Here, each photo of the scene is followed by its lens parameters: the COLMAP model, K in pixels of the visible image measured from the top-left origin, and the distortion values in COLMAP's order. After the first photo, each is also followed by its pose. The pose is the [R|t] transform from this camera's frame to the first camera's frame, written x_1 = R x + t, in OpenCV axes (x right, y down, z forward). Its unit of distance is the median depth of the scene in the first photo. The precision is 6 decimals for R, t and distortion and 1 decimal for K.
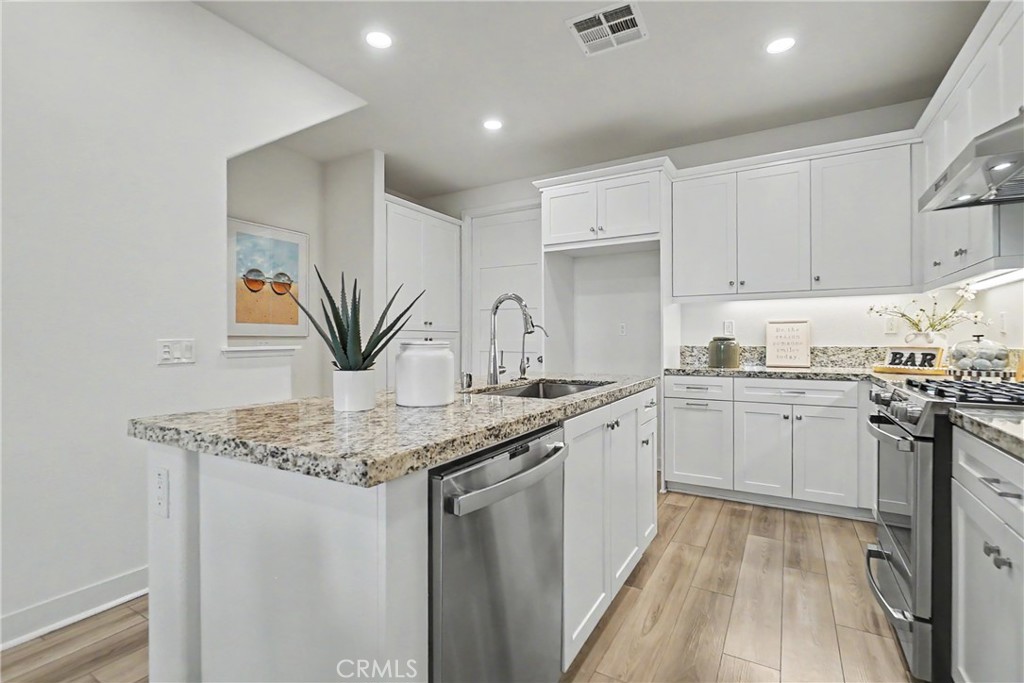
lens RADIAL K [[471.8, 0, 516.0], [0, 471.8, 341.2], [0, 0, 1]] dist [-0.013054, -0.000201]
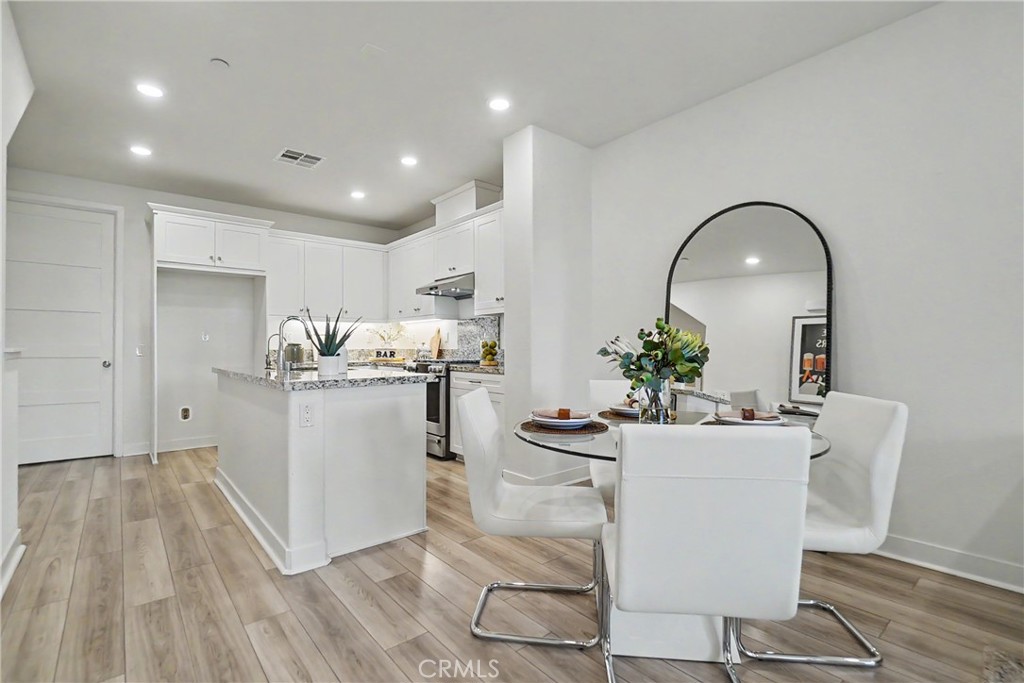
lens RADIAL K [[442.2, 0, 514.7], [0, 442.2, 346.2], [0, 0, 1]] dist [0.000516, 0.000051]
pose [[0.320789, 0.000264, 0.947151, -0.819381], [0.002987, 0.999995, -0.001290, 0.006116], [-0.947146, 0.003243, 0.320787, -0.183803]]
